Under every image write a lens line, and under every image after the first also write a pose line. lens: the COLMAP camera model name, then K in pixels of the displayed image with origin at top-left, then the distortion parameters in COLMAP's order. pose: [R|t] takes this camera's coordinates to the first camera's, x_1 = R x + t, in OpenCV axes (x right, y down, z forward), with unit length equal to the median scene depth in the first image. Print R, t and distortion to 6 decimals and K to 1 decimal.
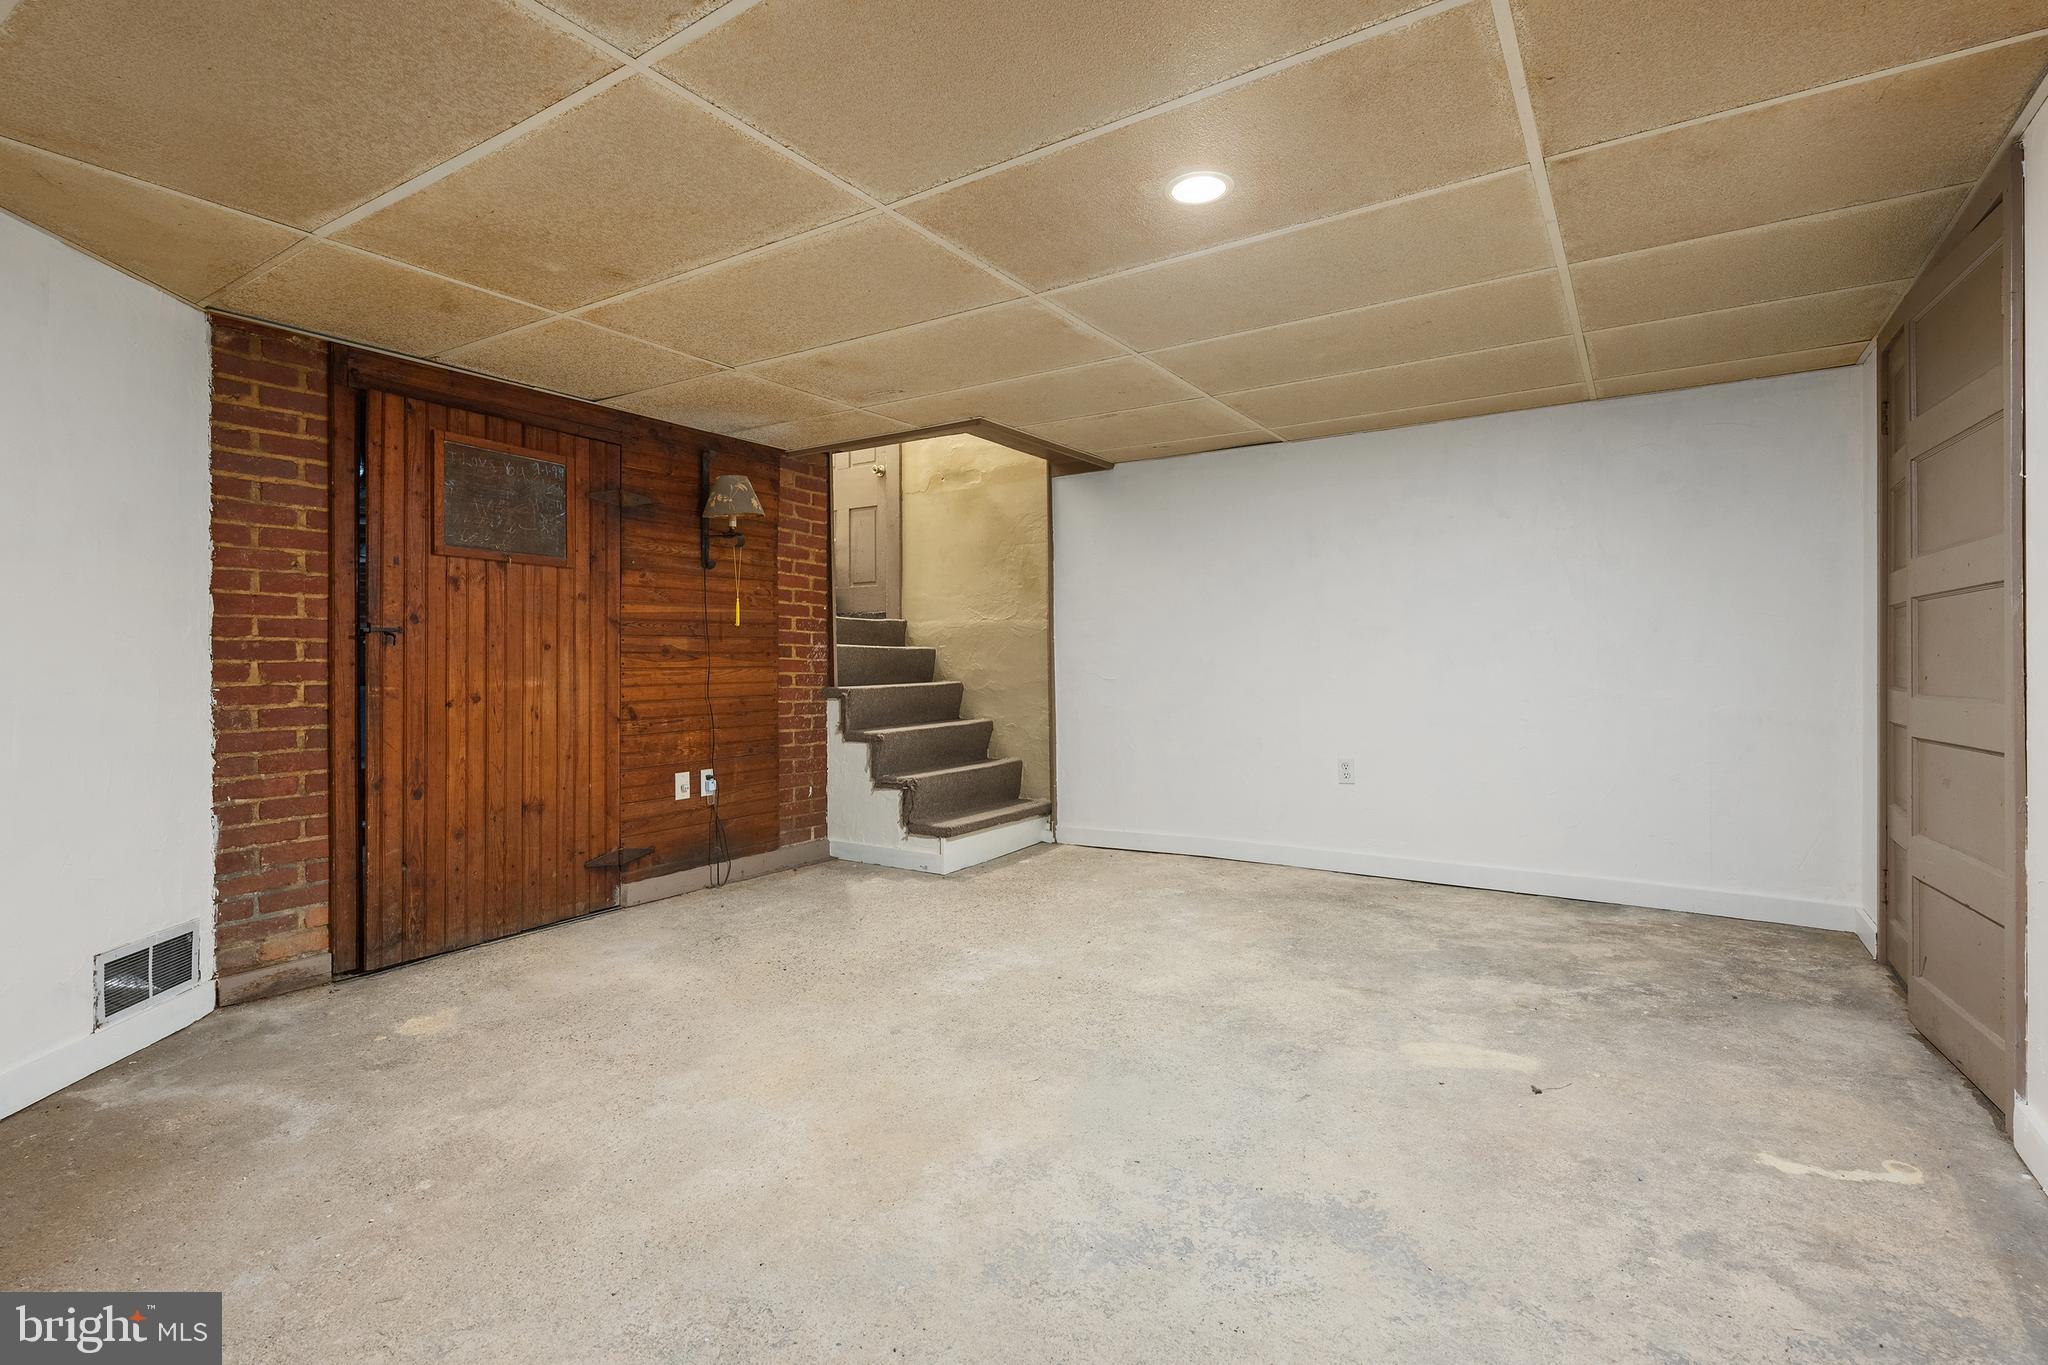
lens RADIAL K [[945.2, 0, 1024.0], [0, 945.2, 682.5], [0, 0, 1]] dist [-0.000154, 0.000053]
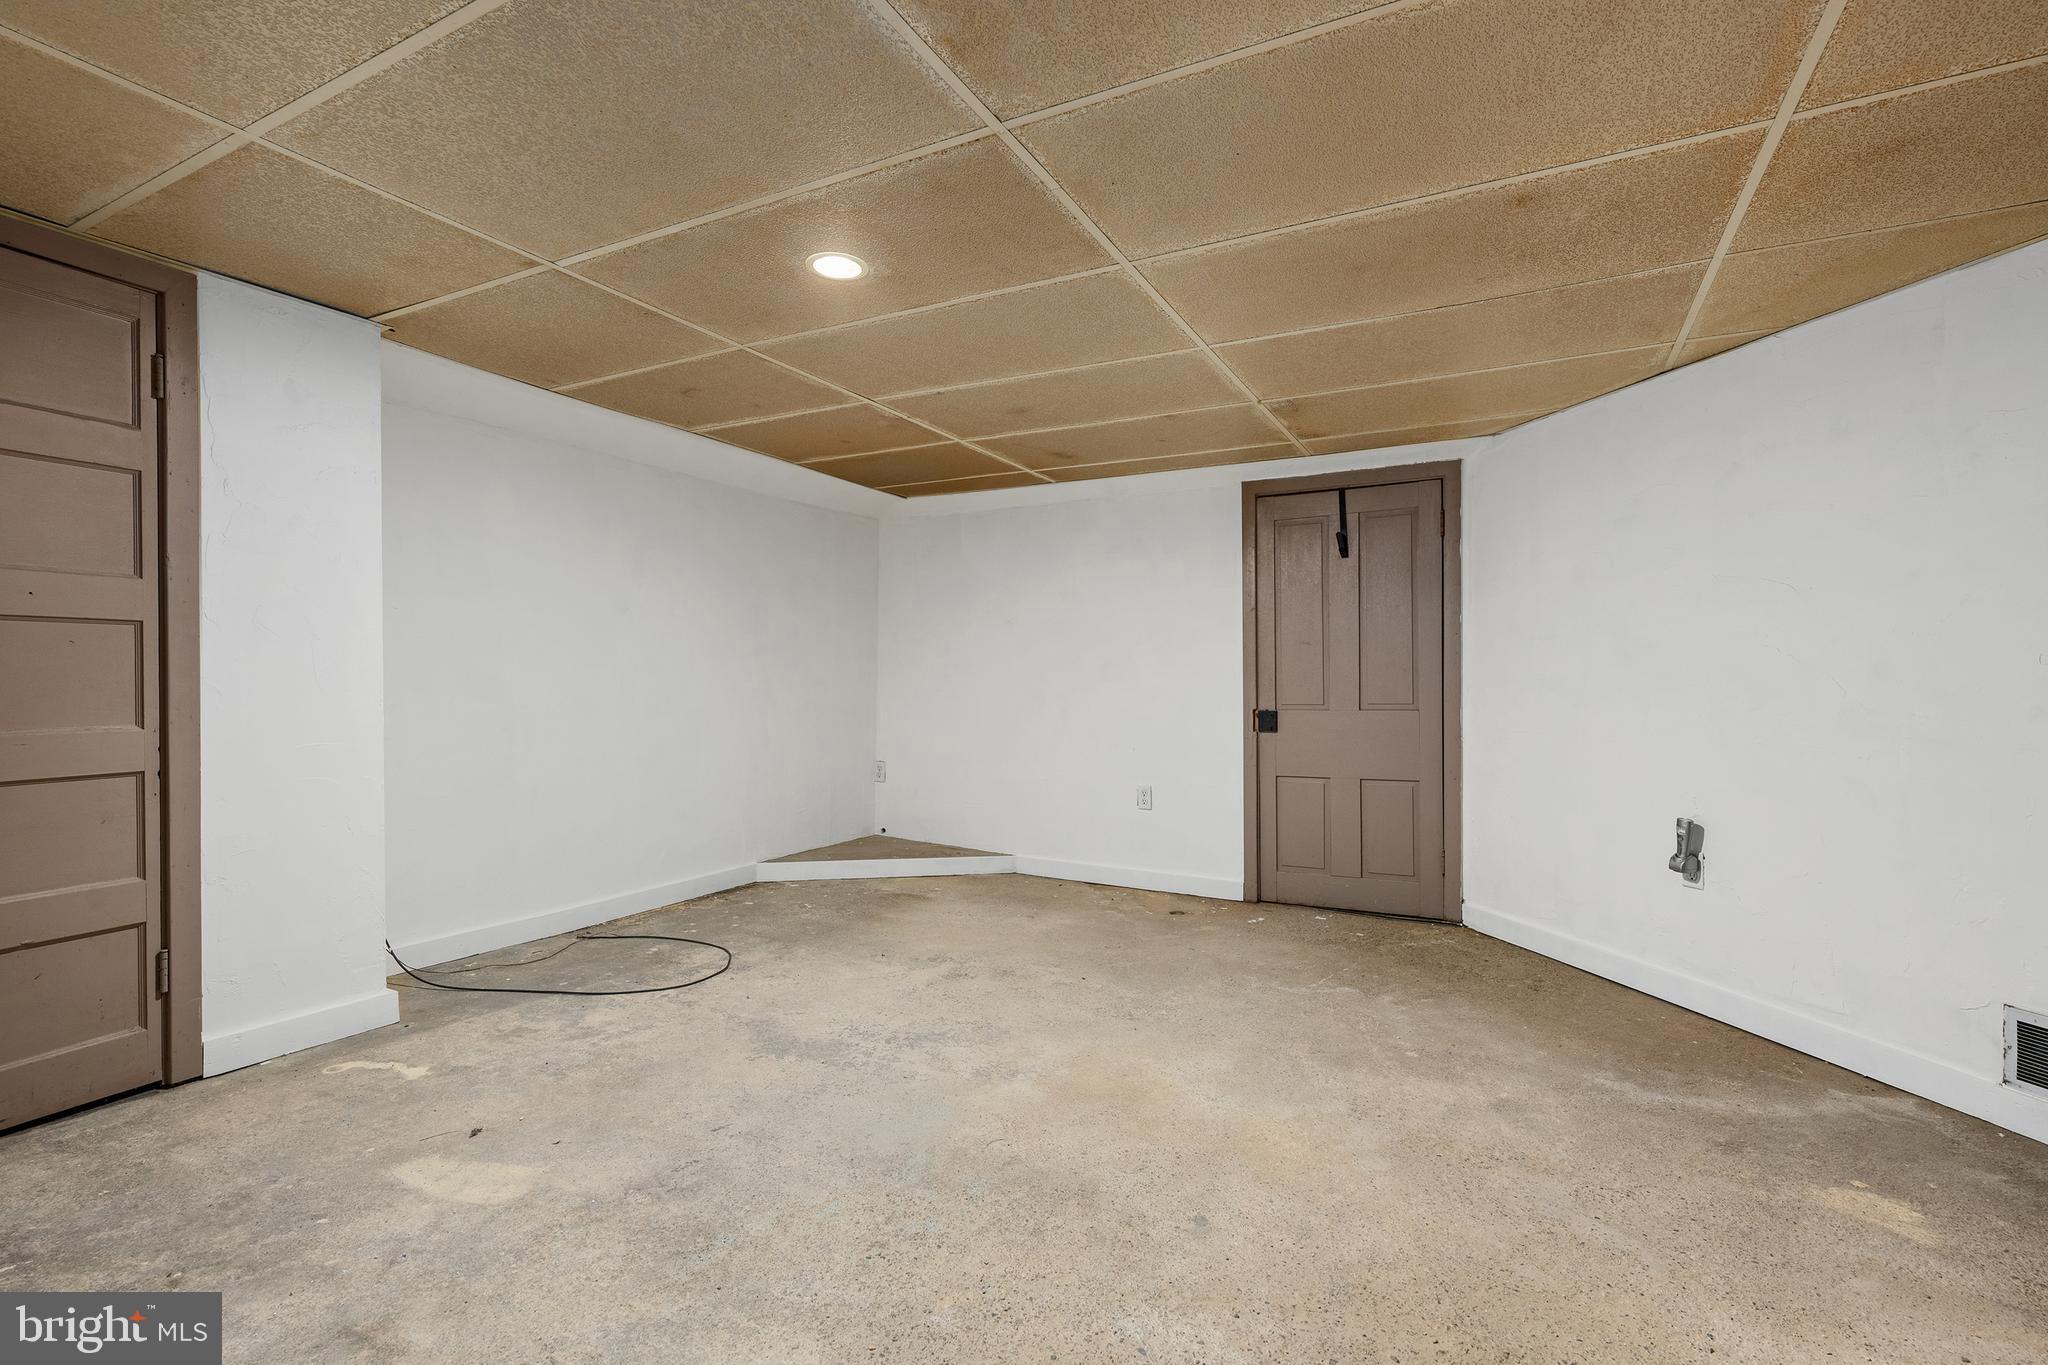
lens RADIAL K [[945.2, 0, 1024.0], [0, 945.2, 682.5], [0, 0, 1]] dist [-0.000154, 0.000053]
pose [[-0.995174, 0.002397, -0.098099, 0.077380], [-0.000012, 0.999699, 0.024547, -0.057117], [0.098128, 0.024430, -0.994874, 2.095270]]
